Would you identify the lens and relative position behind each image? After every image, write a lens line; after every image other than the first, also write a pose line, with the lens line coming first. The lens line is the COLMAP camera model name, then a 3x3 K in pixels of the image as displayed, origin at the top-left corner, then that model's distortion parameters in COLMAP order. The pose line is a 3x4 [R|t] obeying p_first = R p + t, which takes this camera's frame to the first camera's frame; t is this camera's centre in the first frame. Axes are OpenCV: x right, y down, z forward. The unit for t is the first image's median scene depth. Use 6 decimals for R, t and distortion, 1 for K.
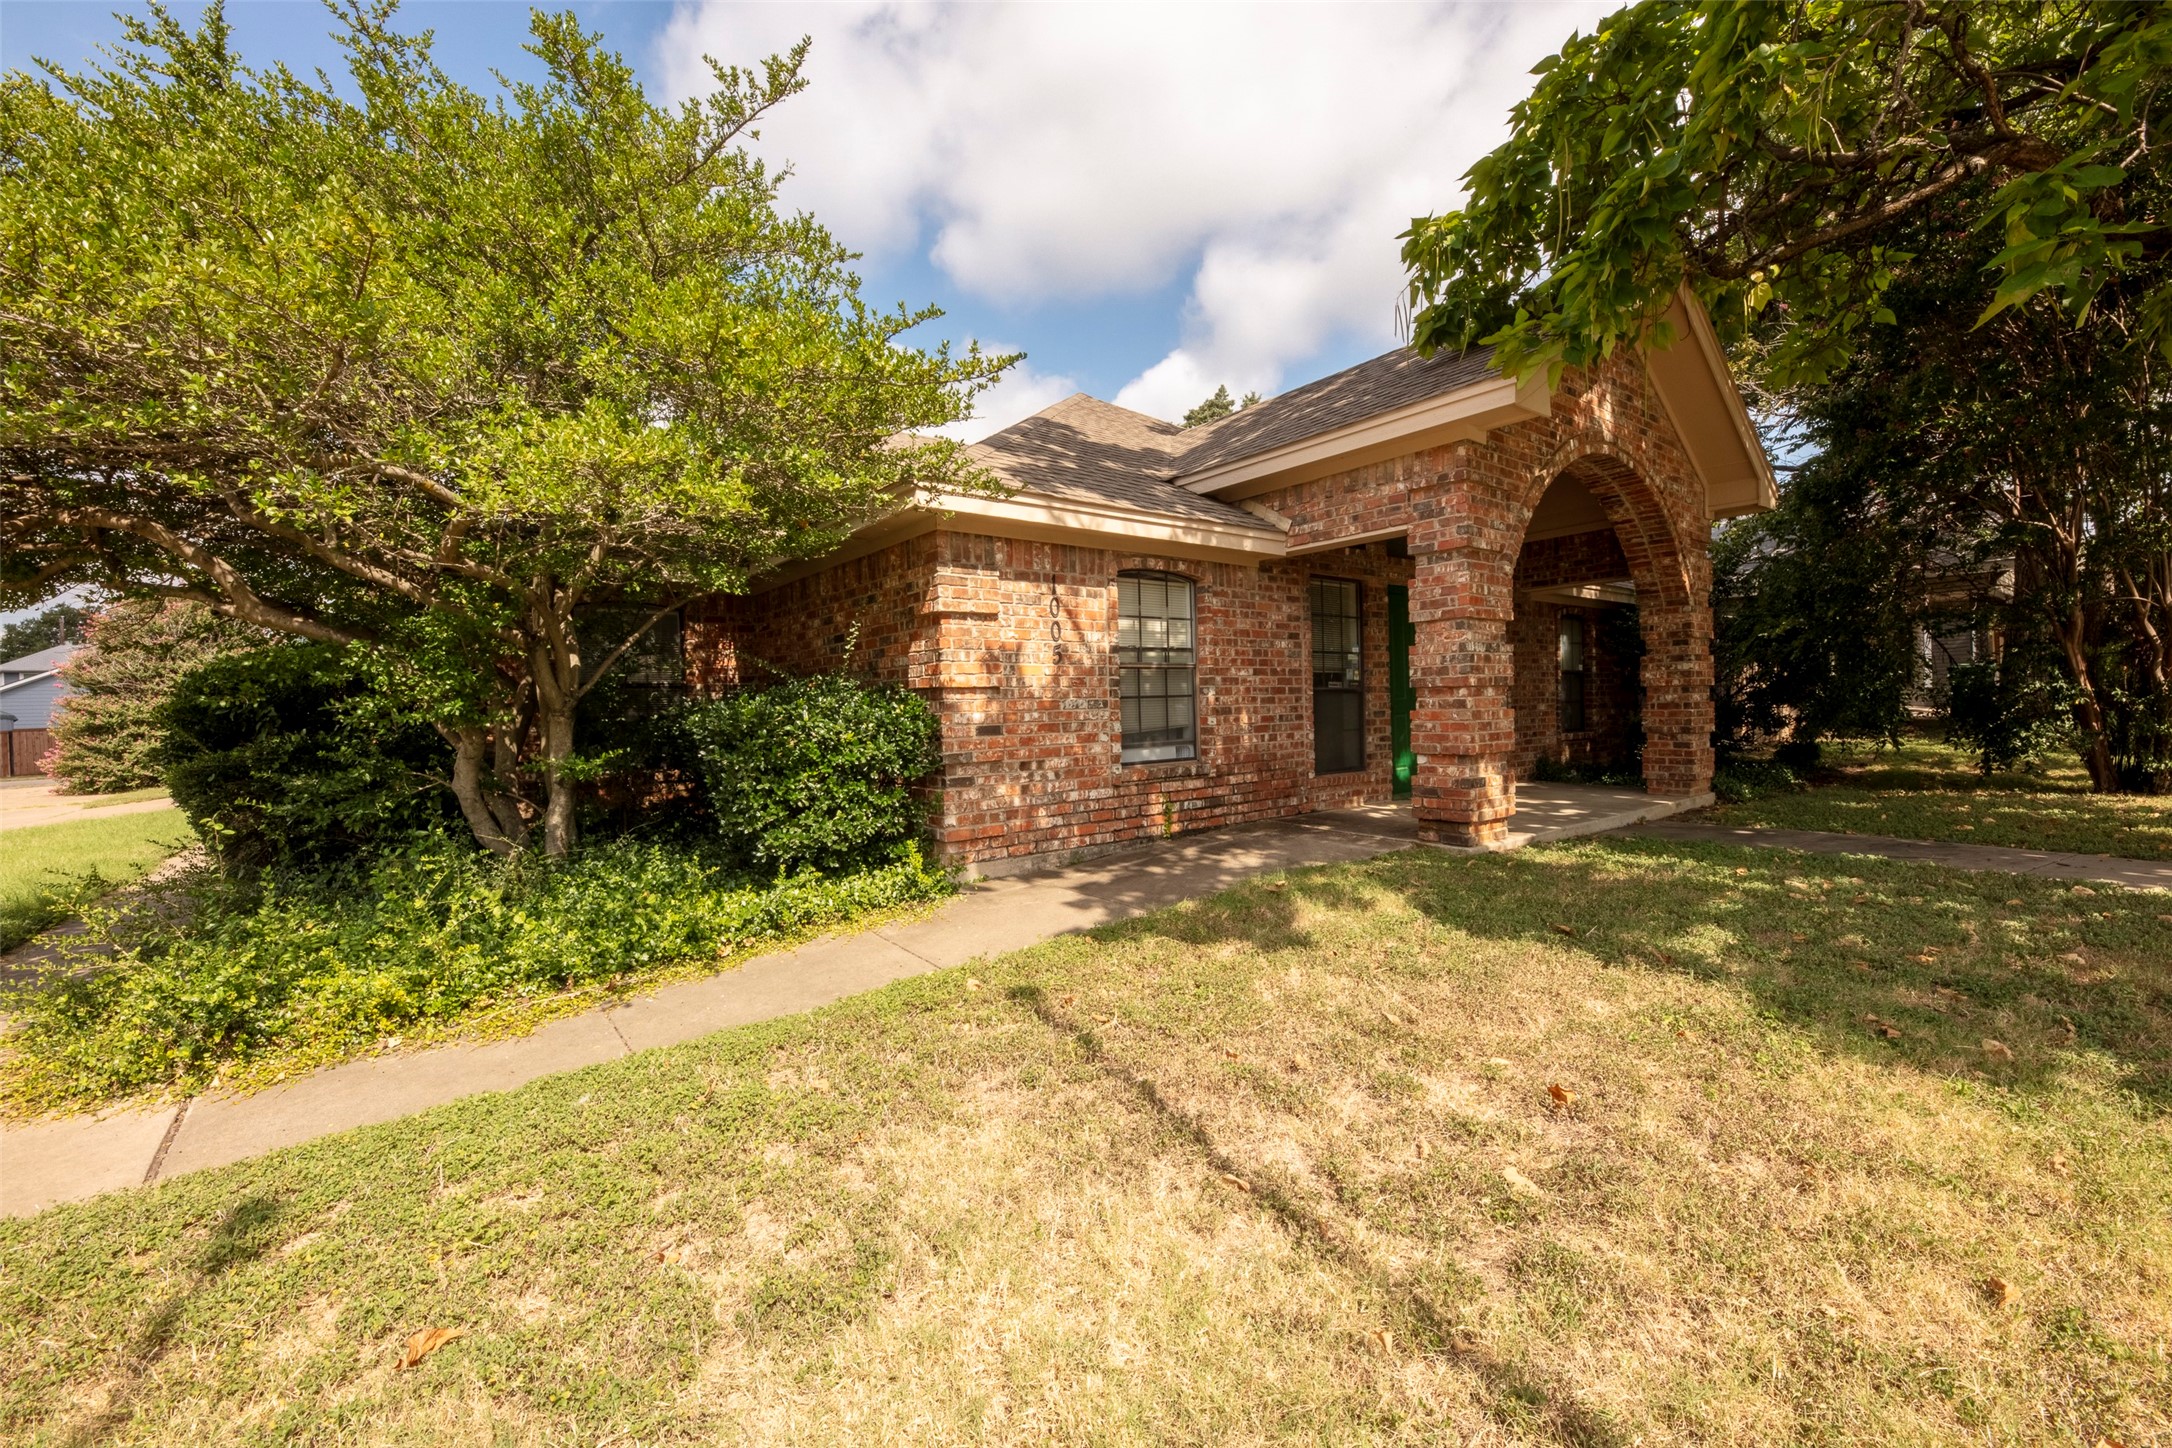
lens RADIAL K [[882.5, 0, 1089.2], [0, 882.5, 724.8], [0, 0, 1]] dist [0.004611, -0.004163]
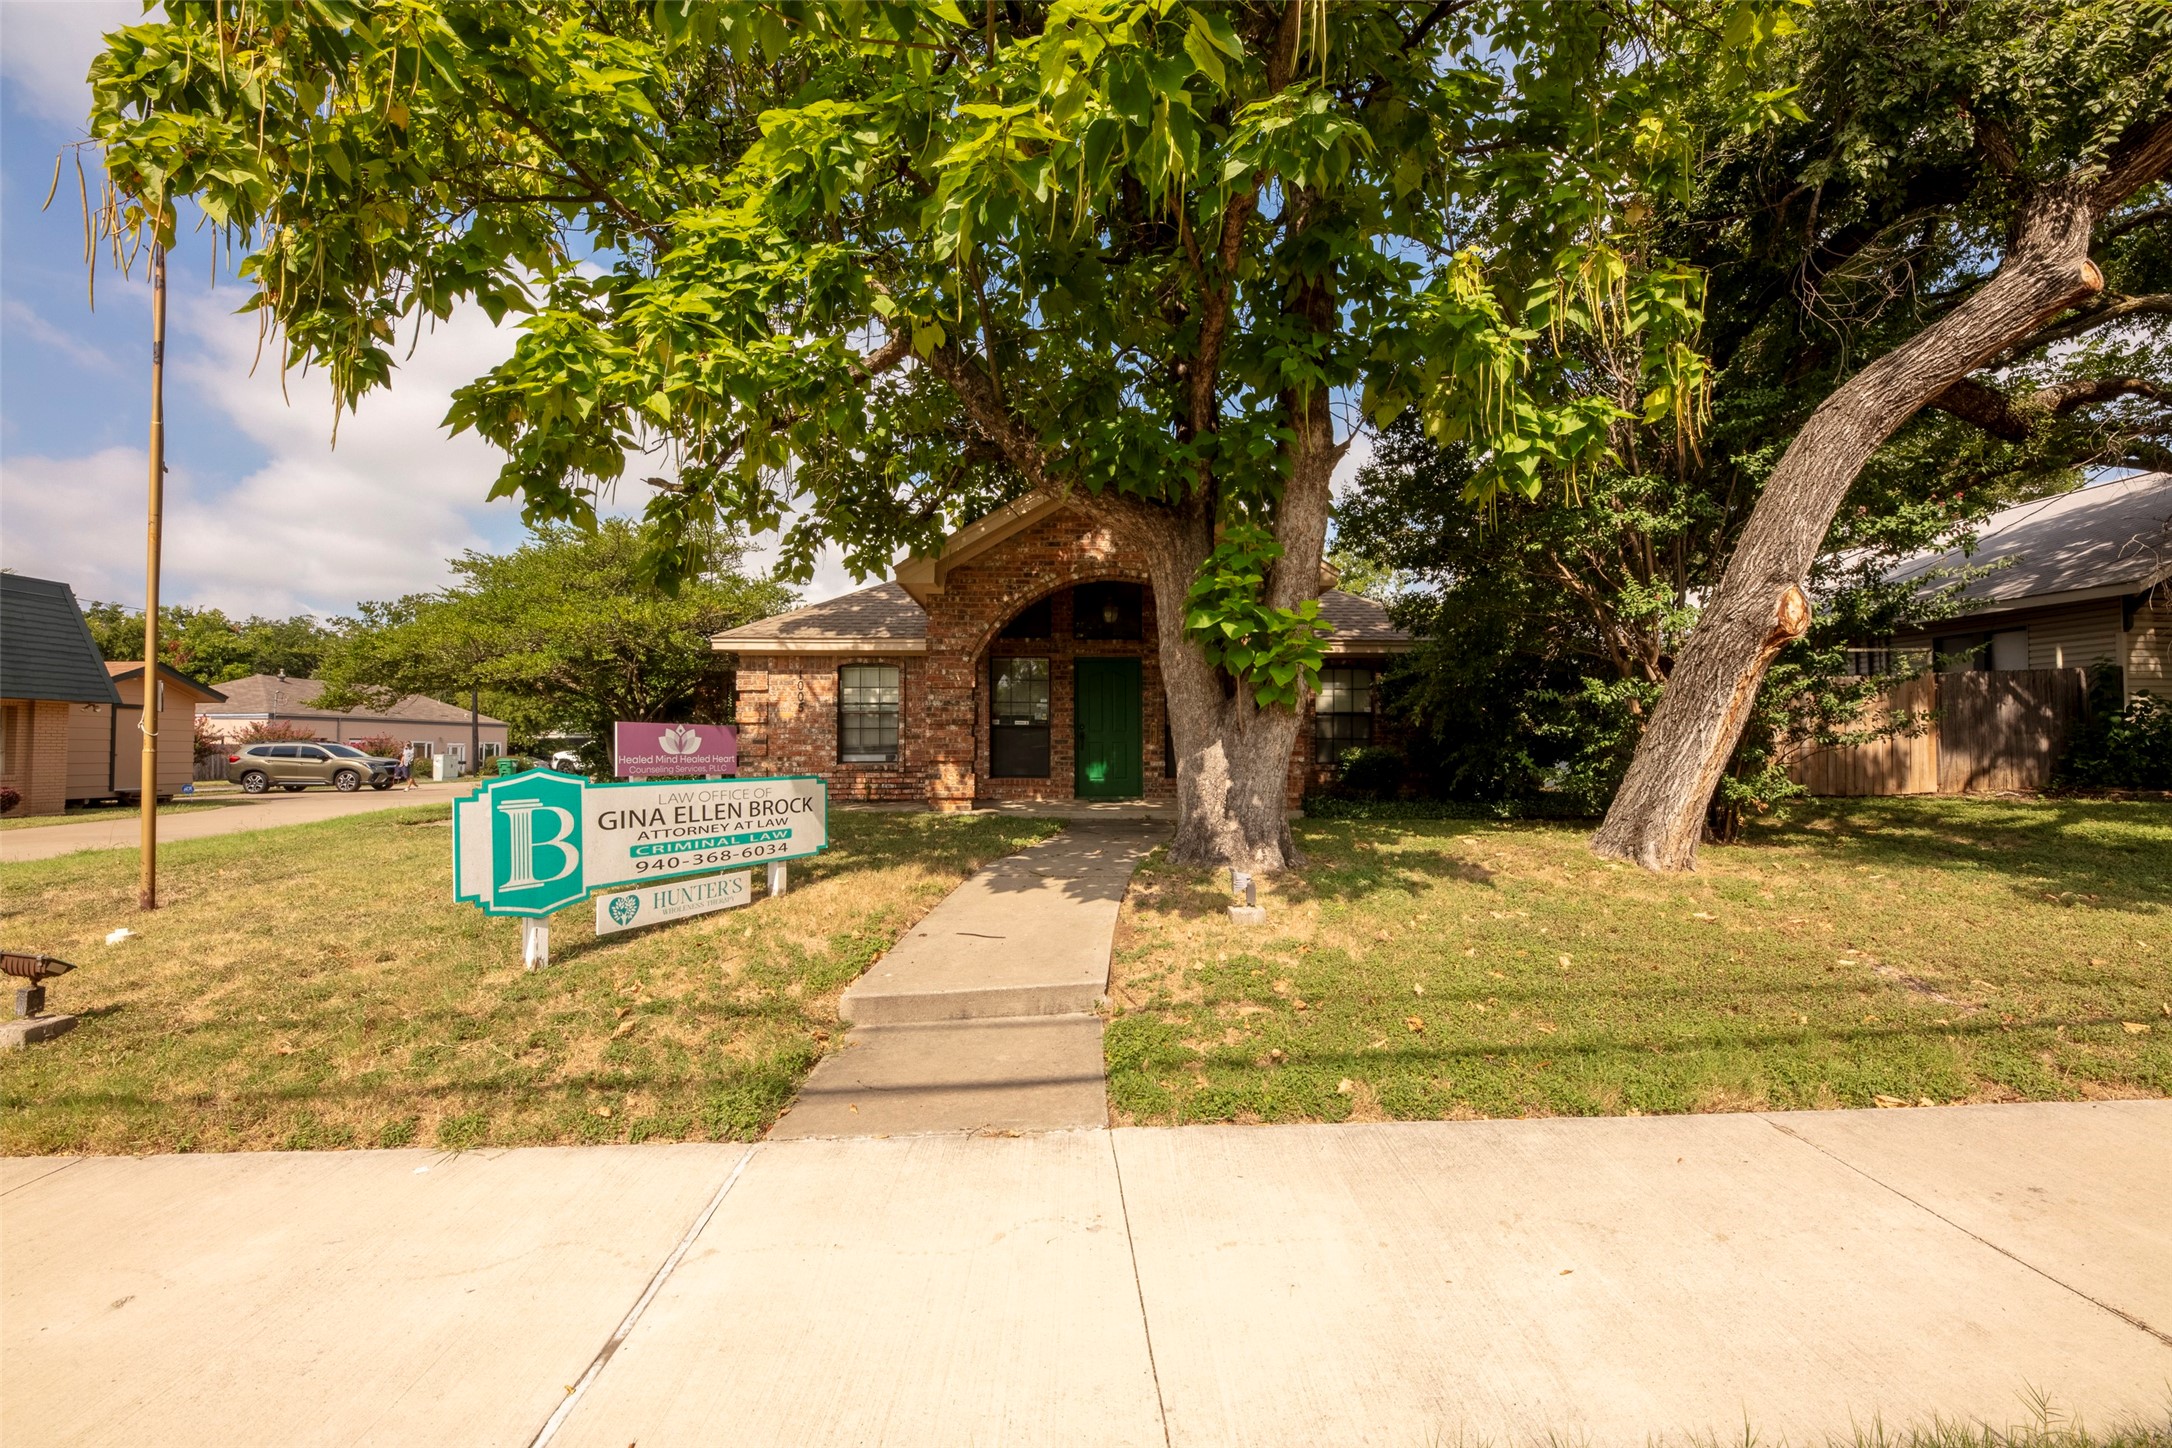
lens RADIAL K [[882.5, 0, 1089.1], [0, 882.5, 724.7], [0, 0, 1]] dist [0.004611, -0.004163]
pose [[0.798845, 0.009328, -0.601464, 1.710948], [-0.032058, 0.999119, -0.027084, -0.002615], [0.600682, 0.040918, 0.798440, -0.265400]]
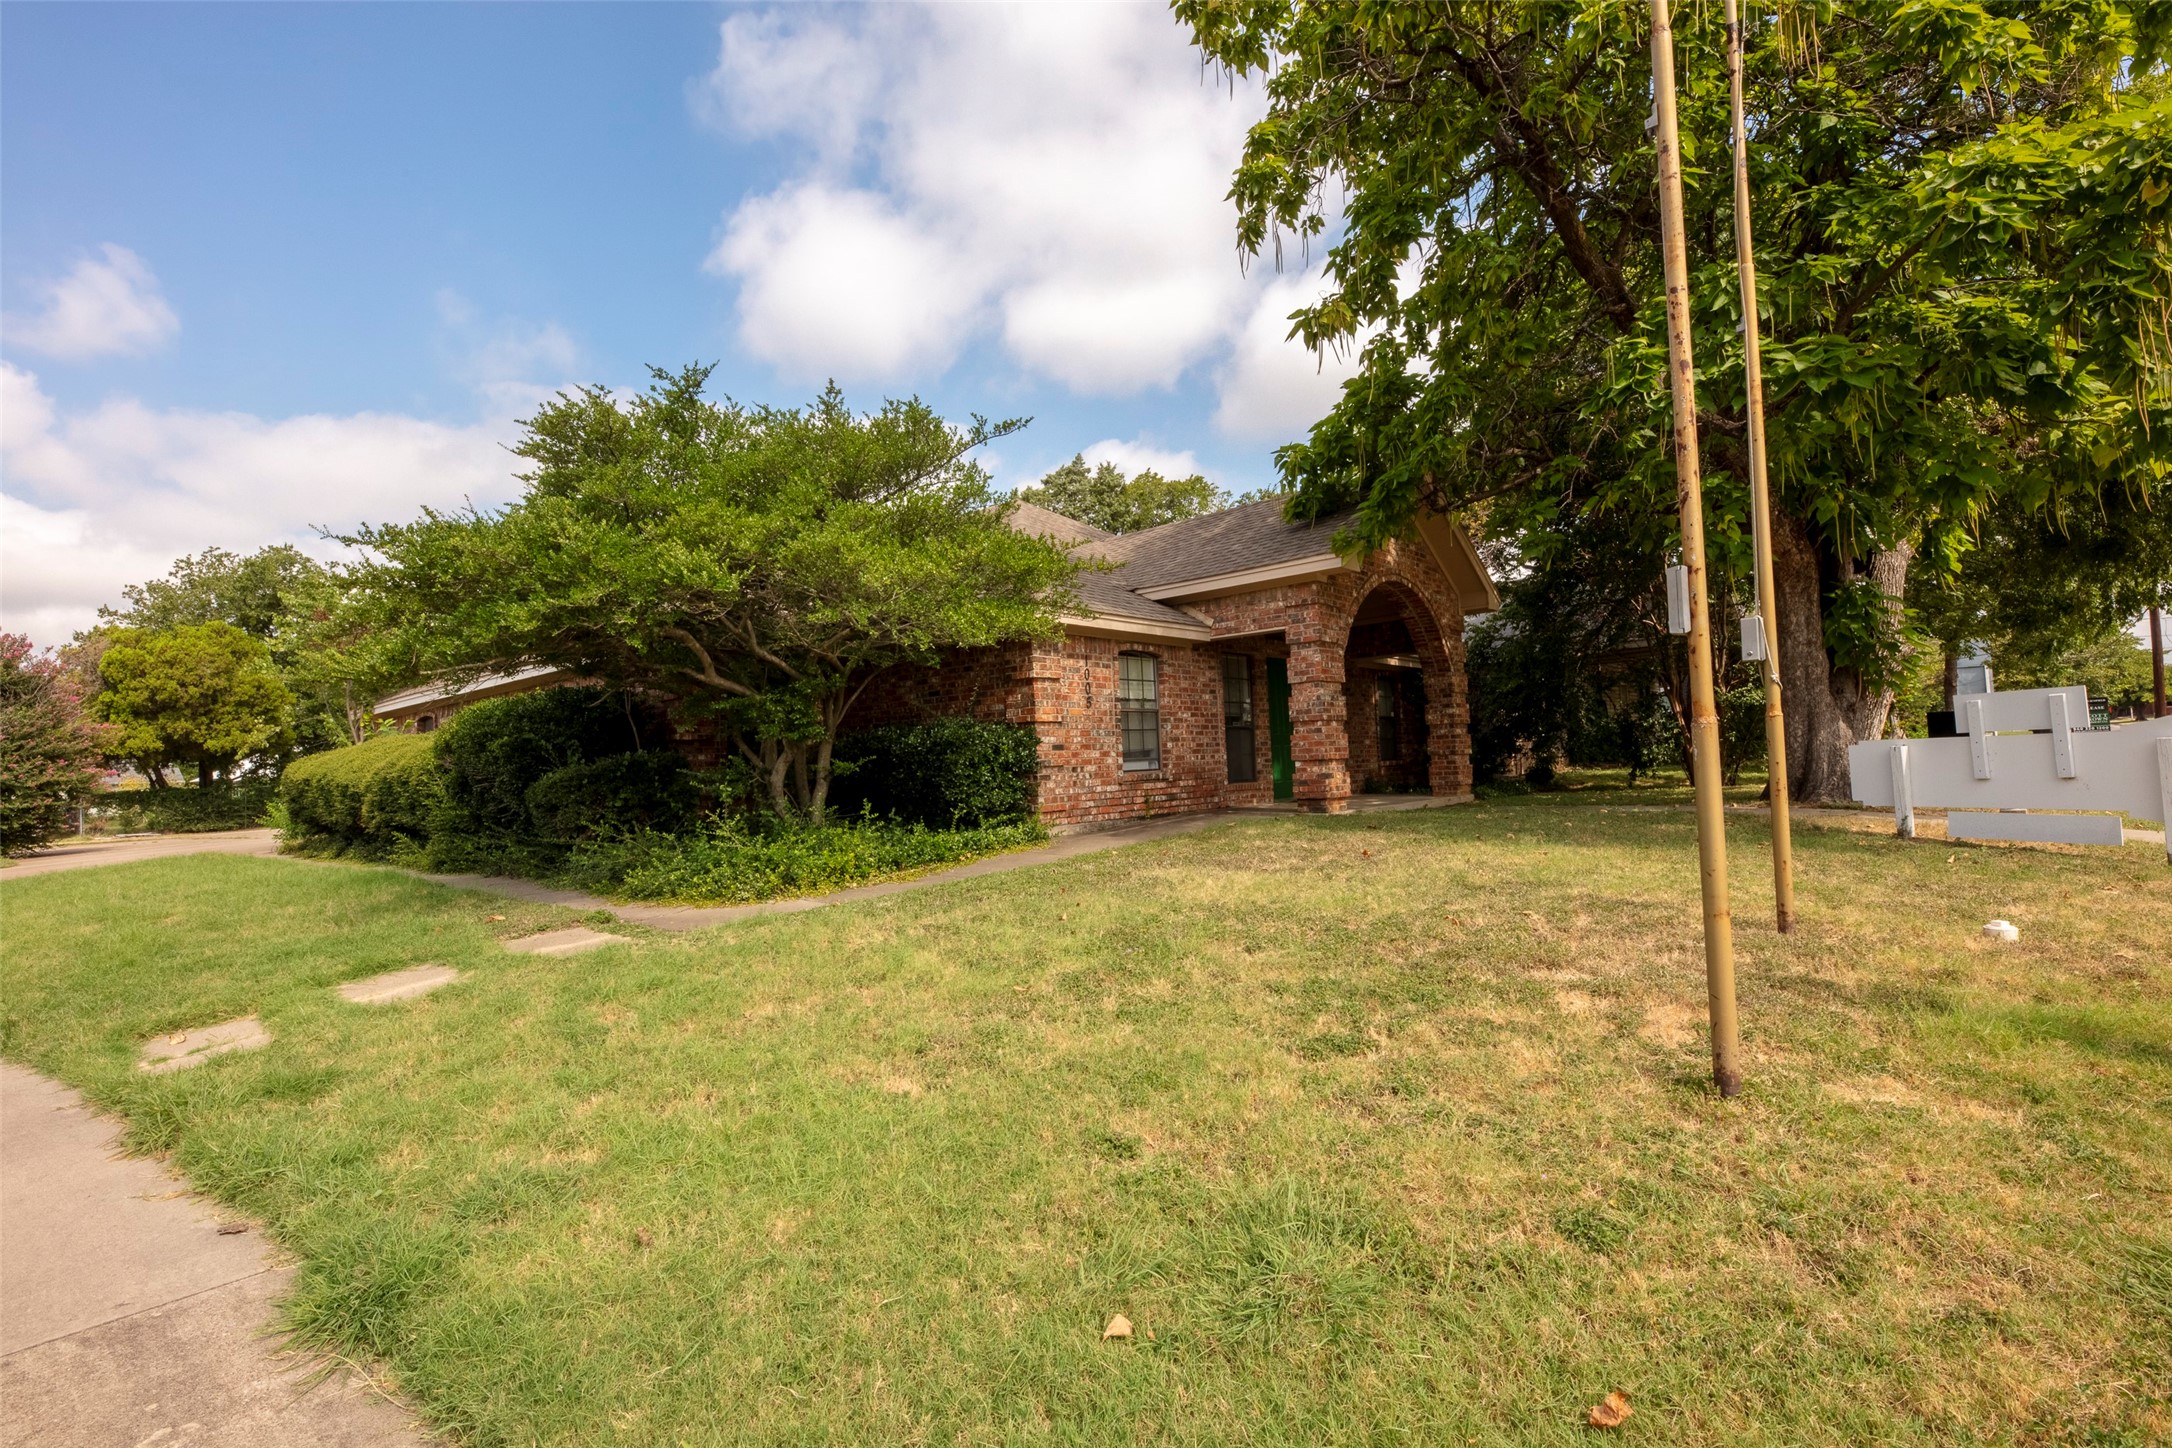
lens RADIAL K [[1000.8, 0, 1092.3], [0, 1000.8, 726.8], [0, 0, 1]] dist [-0.000293, -0.000009]
pose [[0.980877, -0.008385, 0.194449, -0.375873], [0.021375, 0.997669, -0.064806, 0.082763], [-0.193453, 0.067723, 0.978769, -0.792366]]
